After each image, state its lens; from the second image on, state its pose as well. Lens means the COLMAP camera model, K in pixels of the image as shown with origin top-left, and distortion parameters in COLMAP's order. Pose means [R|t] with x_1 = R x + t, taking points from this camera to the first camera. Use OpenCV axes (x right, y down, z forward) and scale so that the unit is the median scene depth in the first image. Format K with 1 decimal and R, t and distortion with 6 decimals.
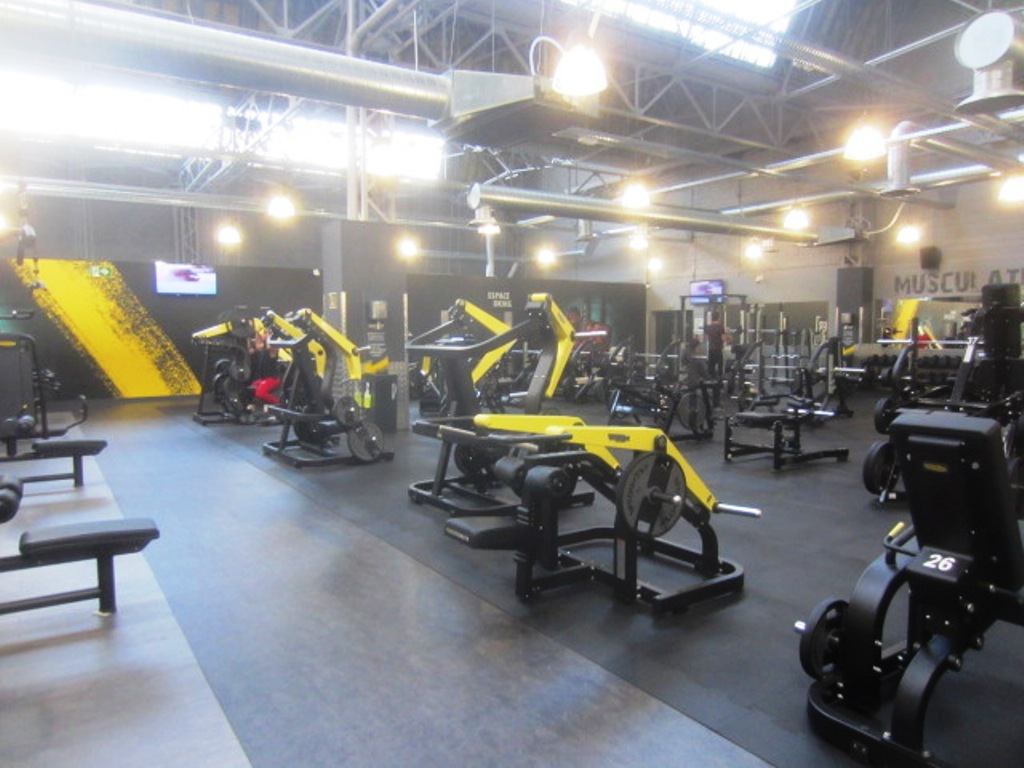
lens RADIAL K [[720.0, 0, 504.1], [0, 720.0, 385.5], [0, 0, 1]] dist [-0.047427, 0.020069]
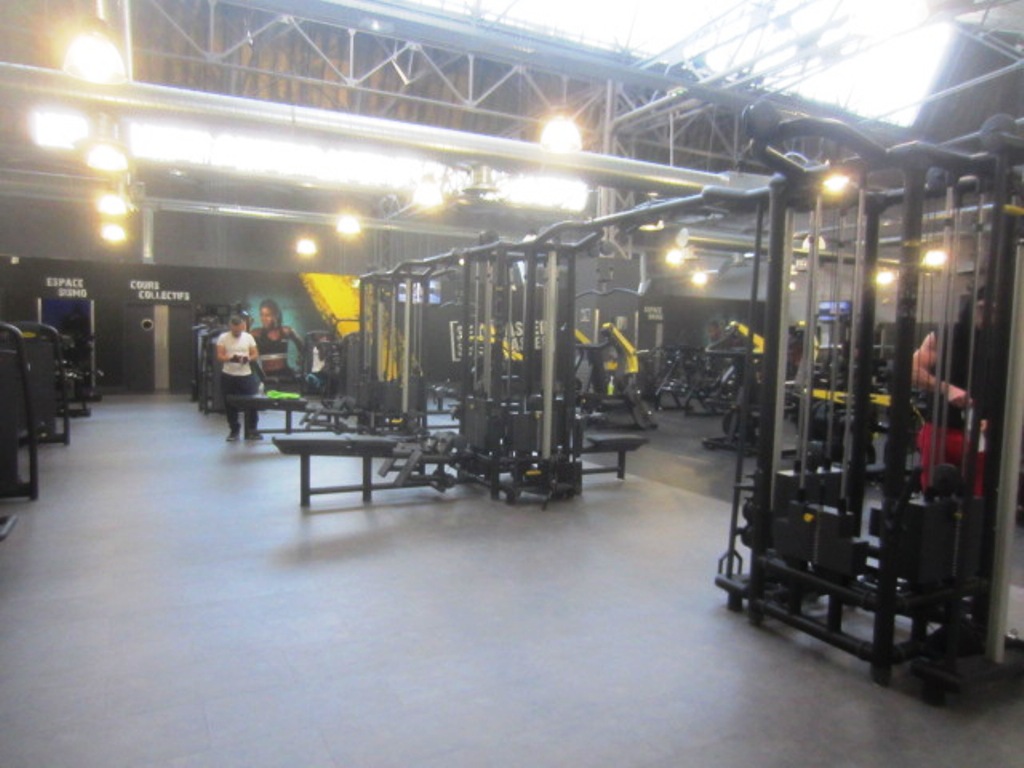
lens RADIAL K [[720.0, 0, 505.3], [0, 720.0, 381.0], [0, 0, 1]] dist [-0.047427, 0.020069]
pose [[0.993893, 0.036929, -0.103981, -0.157601], [-0.038419, 0.999185, -0.012363, 0.018722], [0.103440, 0.016282, 0.994502, -0.240376]]
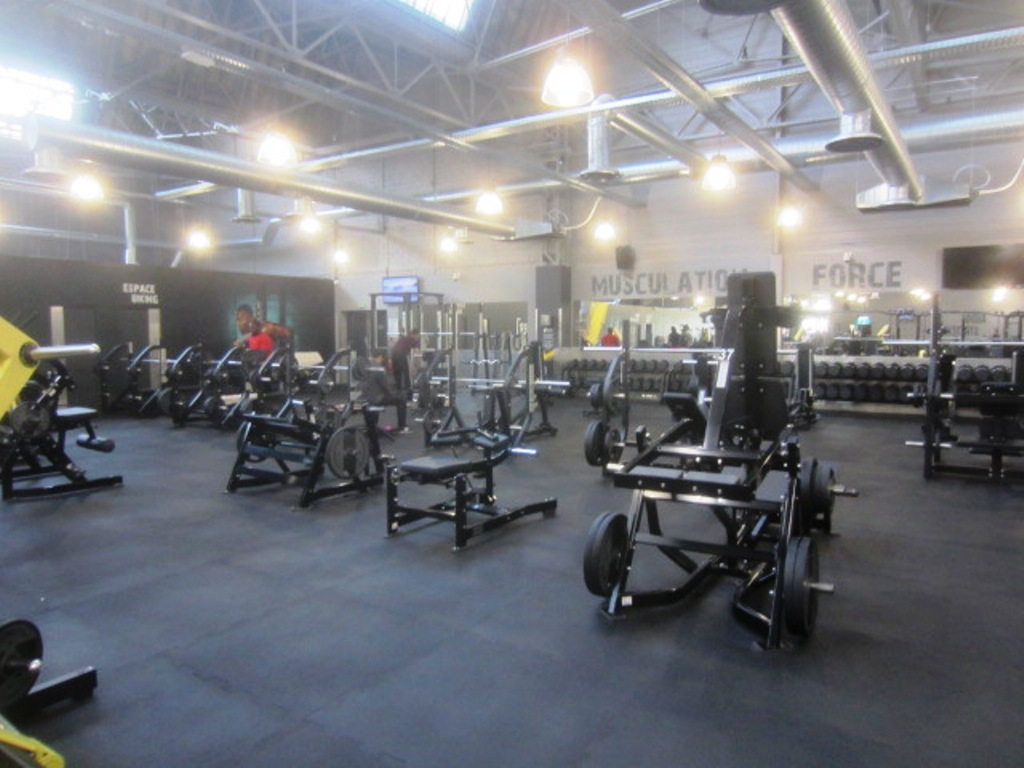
lens RADIAL K [[720.0, 0, 511.1], [0, 720.0, 383.3], [0, 0, 1]] dist [-0.047427, 0.020069]
pose [[0.920623, -0.024497, 0.389684, 0.080083], [0.026124, 0.999658, 0.001124, -0.016170], [-0.389578, 0.009146, 0.920948, 0.173760]]
